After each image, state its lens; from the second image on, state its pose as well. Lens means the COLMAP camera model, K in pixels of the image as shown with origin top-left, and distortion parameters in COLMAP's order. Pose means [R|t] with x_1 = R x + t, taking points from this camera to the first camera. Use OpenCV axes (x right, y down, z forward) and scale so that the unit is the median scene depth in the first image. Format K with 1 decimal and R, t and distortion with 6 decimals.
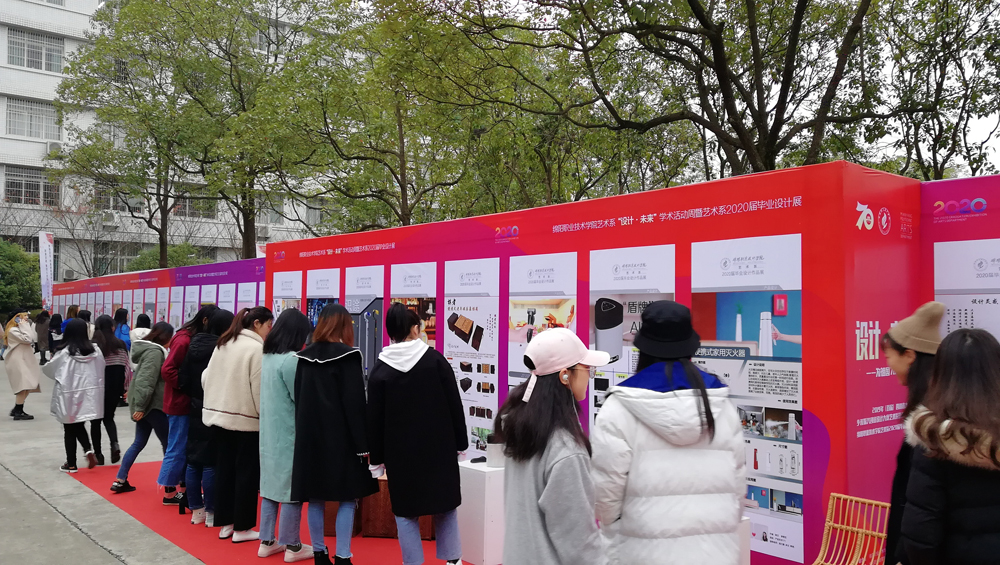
lens RADIAL K [[808.5, 0, 498.3], [0, 808.5, 284.9], [0, 0, 1]] dist [0.010797, 0.019678]
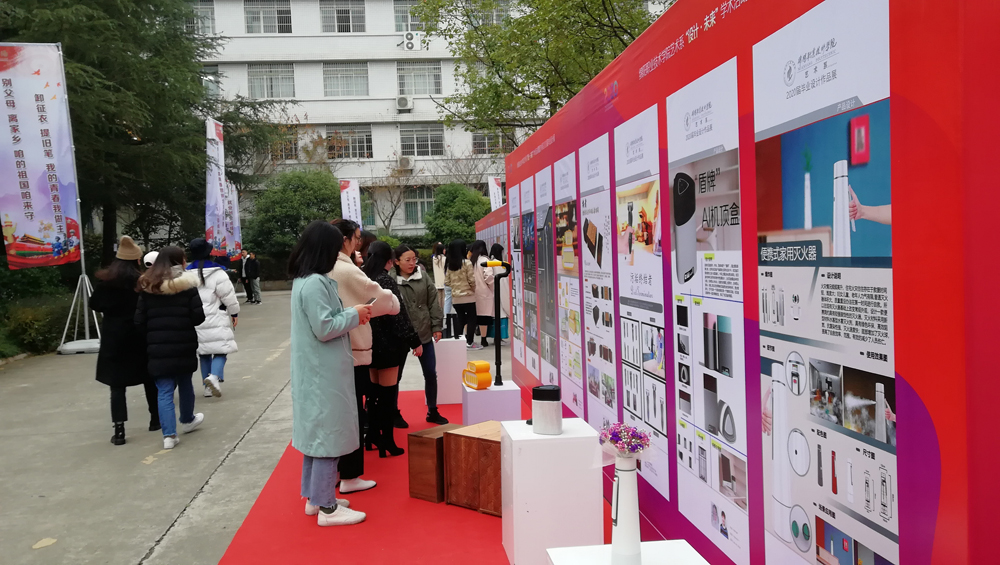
lens RADIAL K [[808.5, 0, 500.1], [0, 808.5, 281.3], [0, 0, 1]] dist [0.010797, 0.019678]
pose [[0.838153, -0.019076, -0.545102, 0.418366], [0.064060, 0.995914, 0.063647, 0.059919], [0.541661, -0.088265, 0.835950, 0.506306]]
